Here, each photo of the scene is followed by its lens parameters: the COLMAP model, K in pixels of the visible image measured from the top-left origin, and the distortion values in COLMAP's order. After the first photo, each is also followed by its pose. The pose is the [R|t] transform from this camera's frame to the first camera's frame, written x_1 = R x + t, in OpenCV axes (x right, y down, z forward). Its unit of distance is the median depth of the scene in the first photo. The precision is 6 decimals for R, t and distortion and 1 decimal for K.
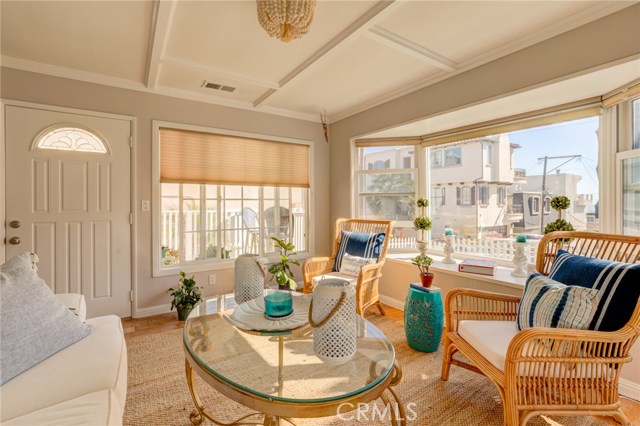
lens RADIAL K [[290.4, 0, 313.3], [0, 290.4, 210.0], [0, 0, 1]] dist [-0.003961, -0.000157]
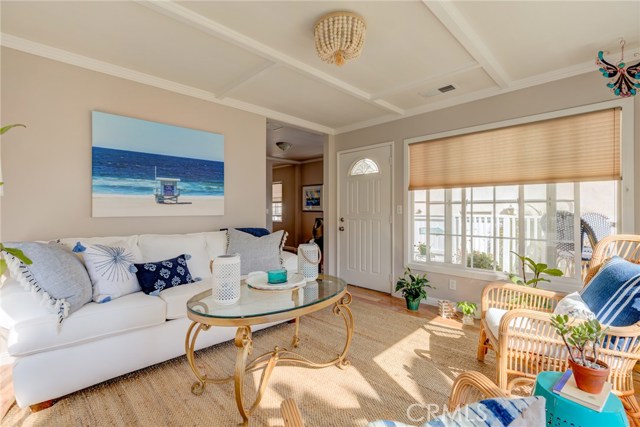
lens RADIAL K [[290.4, 0, 313.3], [0, 290.4, 210.5], [0, 0, 1]] dist [-0.003961, -0.000157]
pose [[0.206104, 0.008324, -0.978495, 0.526122], [-0.017140, 0.999841, 0.004896, -0.008654], [0.978380, 0.015762, 0.206214, 0.340335]]
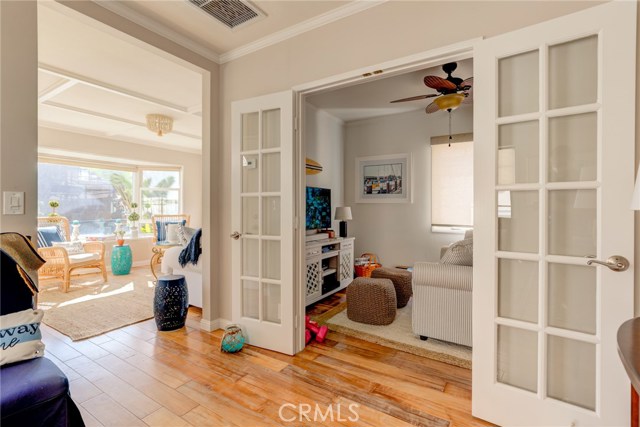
lens RADIAL K [[295.8, 0, 308.1], [0, 295.8, 207.7], [0, 0, 1]] dist [-0.020753, 0.000410]
pose [[-0.404381, 0.003791, 0.914583, -1.451116], [0.013712, 0.999904, 0.001918, 0.008665], [-0.914488, 0.013317, -0.404394, 0.446739]]
